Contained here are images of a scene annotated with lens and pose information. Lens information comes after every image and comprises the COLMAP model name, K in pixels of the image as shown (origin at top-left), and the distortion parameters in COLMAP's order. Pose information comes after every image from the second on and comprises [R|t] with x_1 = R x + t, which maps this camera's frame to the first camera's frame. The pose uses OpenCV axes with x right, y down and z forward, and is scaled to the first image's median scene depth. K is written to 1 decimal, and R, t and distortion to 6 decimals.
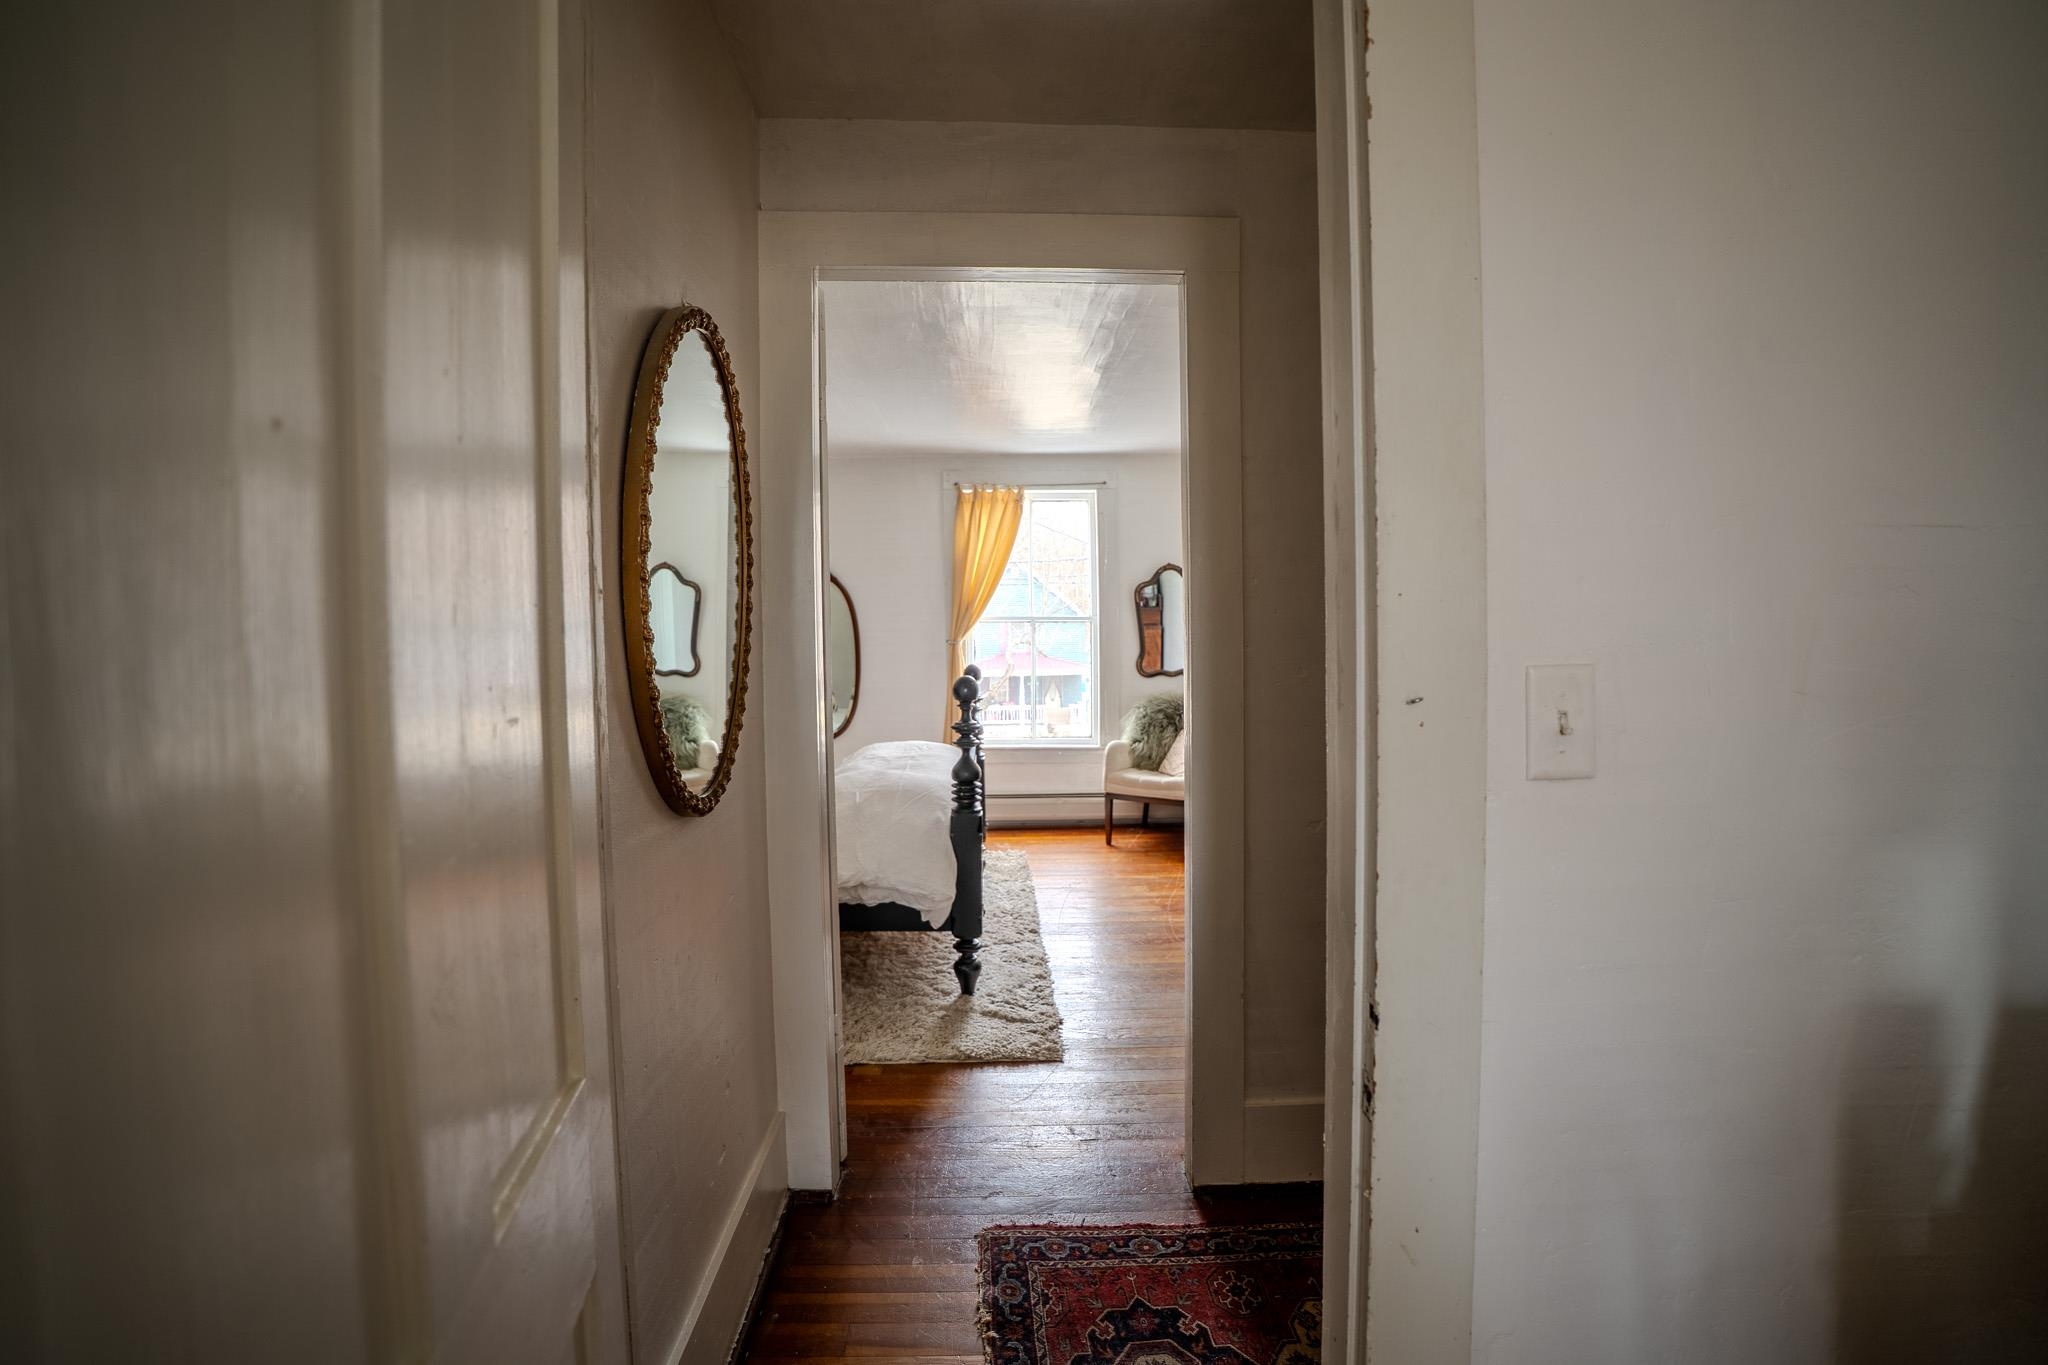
lens RADIAL K [[979.1, 0, 1022.4], [0, 979.1, 681.9], [0, 0, 1]] dist [-0.063793, 0.017716]
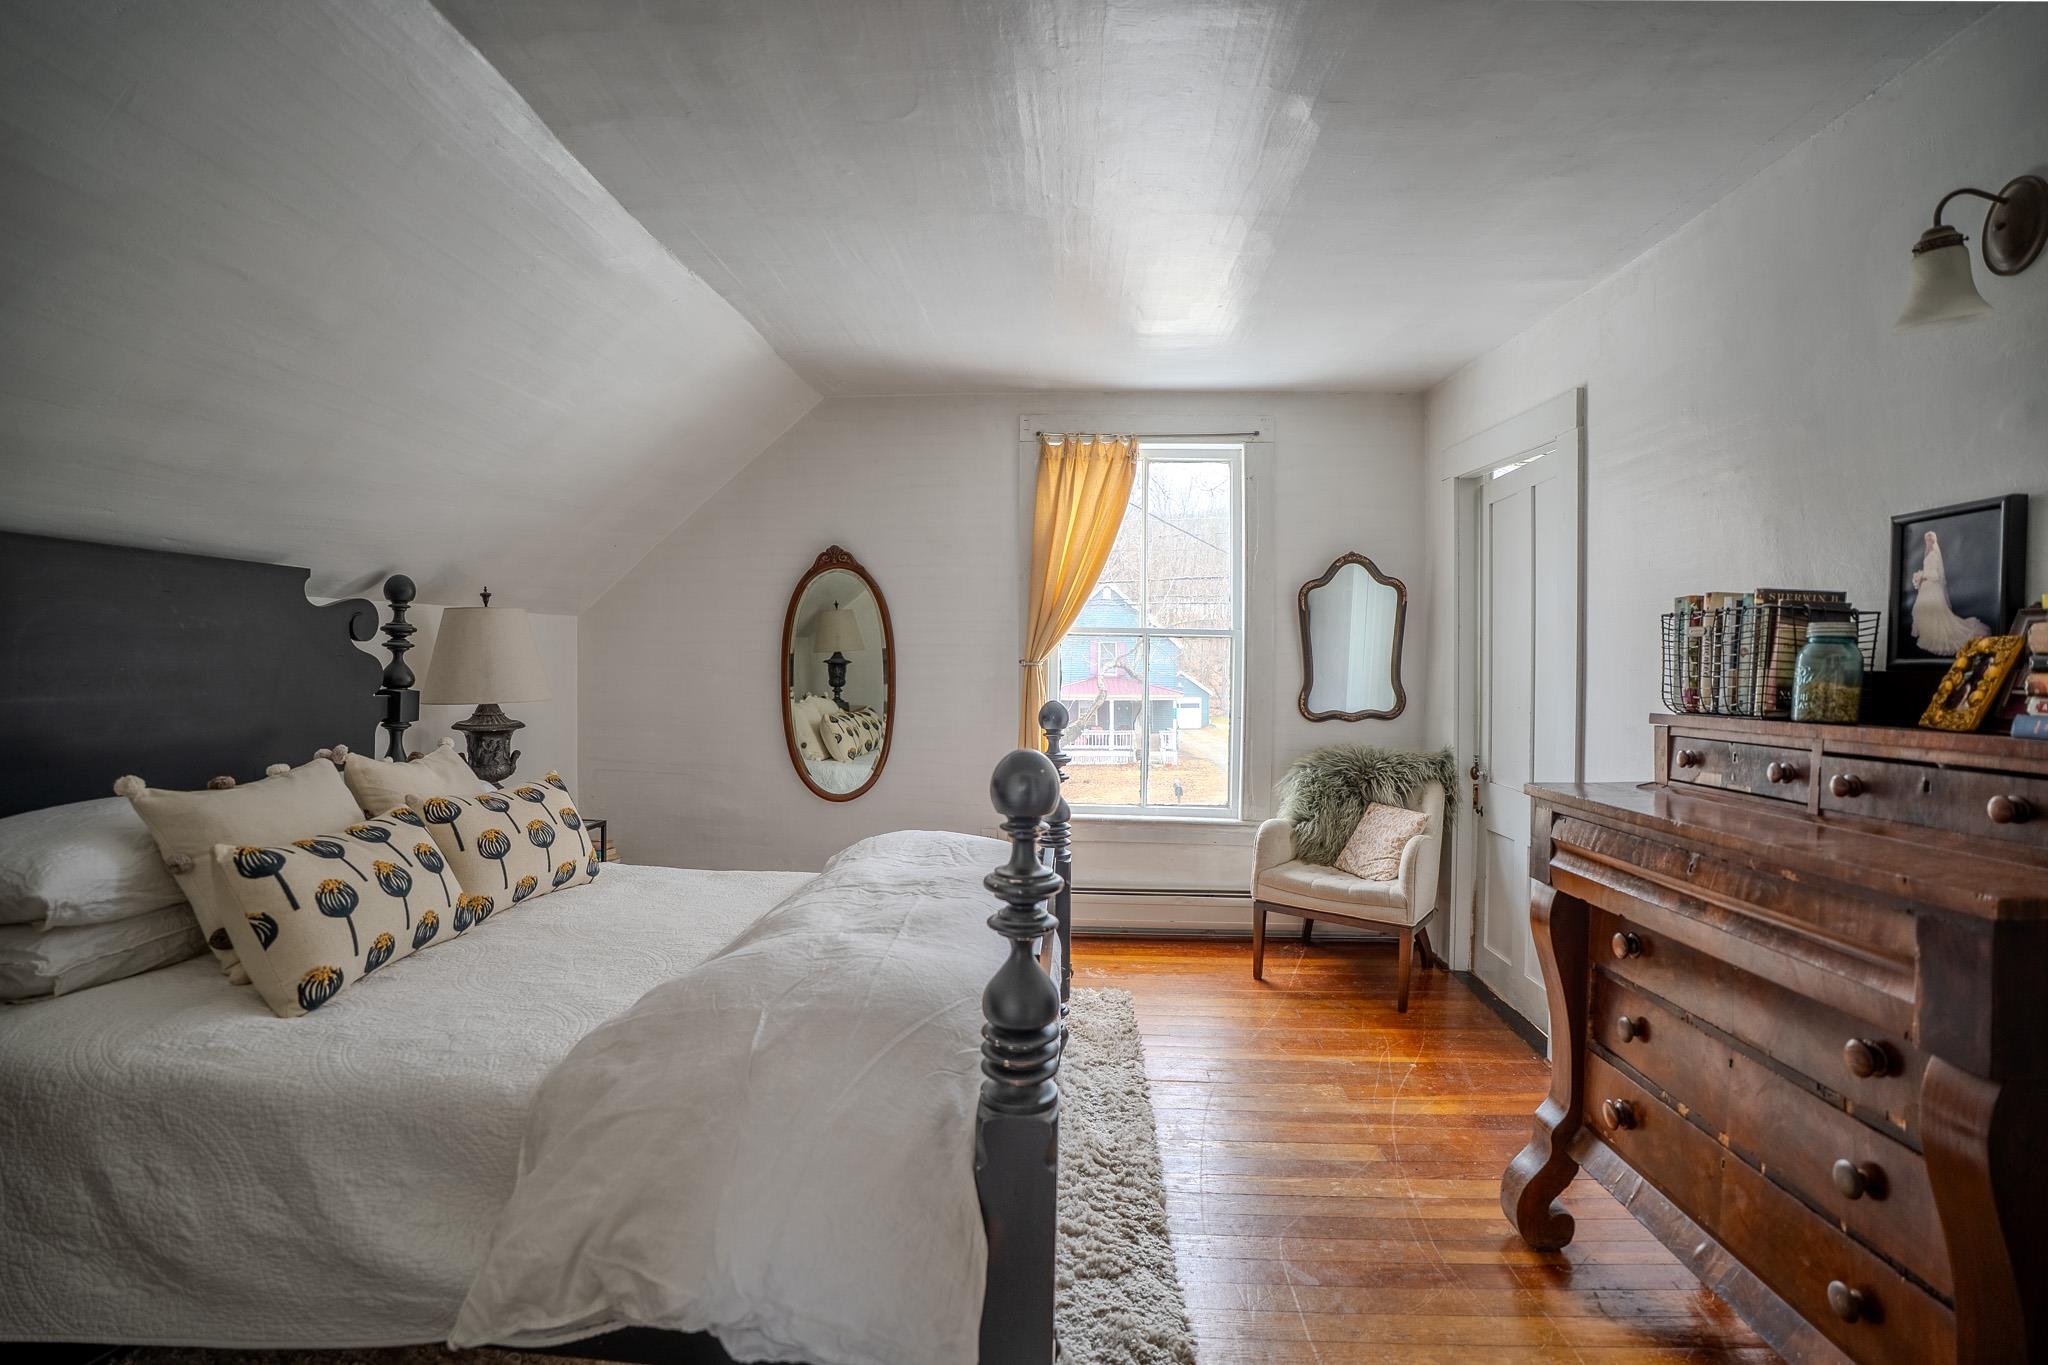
lens RADIAL K [[979.1, 0, 1026.5], [0, 979.1, 678.4], [0, 0, 1]] dist [-0.063793, 0.017716]
pose [[0.995942, 0.023063, -0.086992, -0.013088], [-0.025330, 0.999365, -0.025053, -0.013113], [0.086359, 0.027155, 0.995894, 0.329430]]
